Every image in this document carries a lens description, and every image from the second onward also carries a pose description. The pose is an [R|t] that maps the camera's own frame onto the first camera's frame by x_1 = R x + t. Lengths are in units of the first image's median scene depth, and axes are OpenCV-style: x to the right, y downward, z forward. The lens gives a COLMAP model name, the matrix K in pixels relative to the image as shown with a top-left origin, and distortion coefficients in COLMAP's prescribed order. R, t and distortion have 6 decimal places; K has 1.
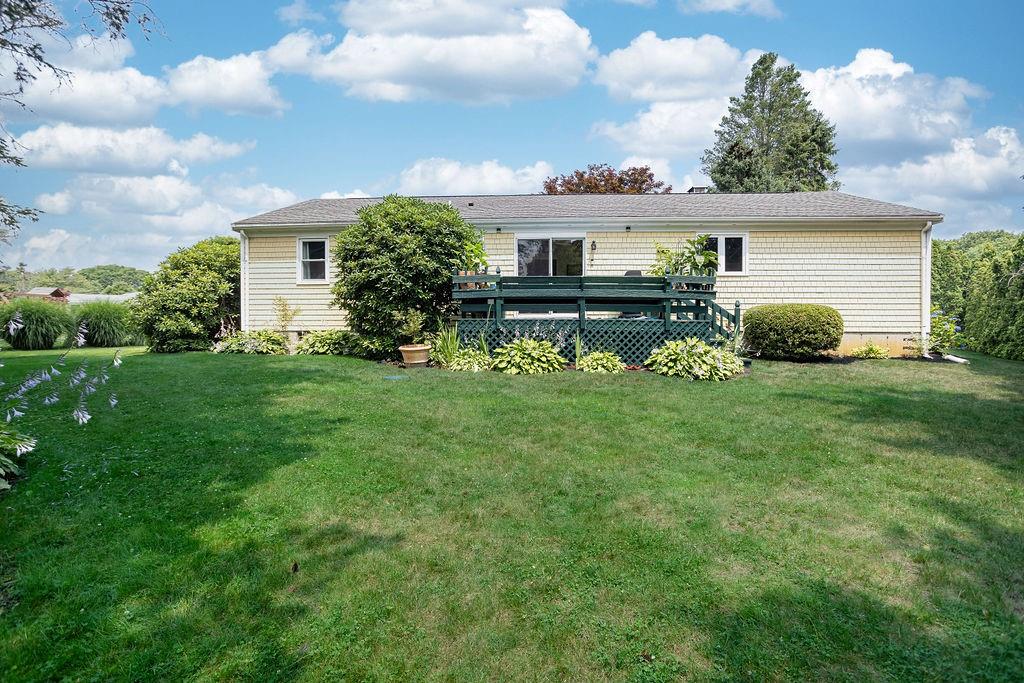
lens RADIAL K [[497.0, 0, 512.0], [0, 497.0, 341.5], [0, 0, 1]] dist [-0.002530, 0.000084]
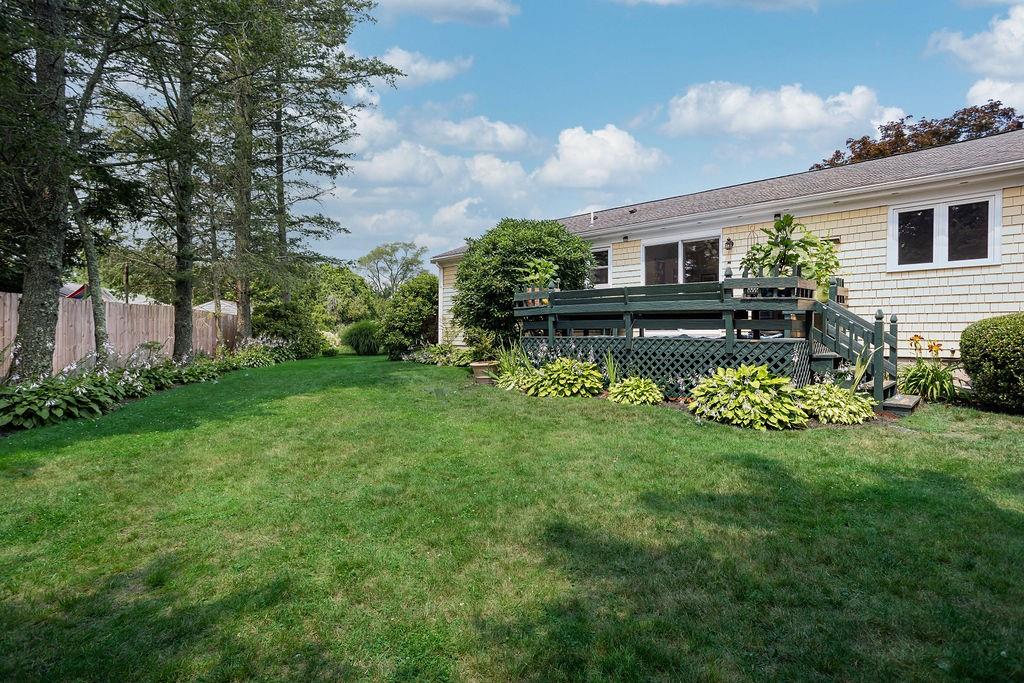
lens RADIAL K [[505.0, 0, 512.0], [0, 505.0, 341.5], [0, 0, 1]] dist [0.004032, 0.000817]
pose [[0.763090, 0.011530, -0.646190, 0.423116], [-0.027622, 0.999509, -0.014784, -0.015570], [0.645702, 0.029130, 0.763033, 0.166732]]
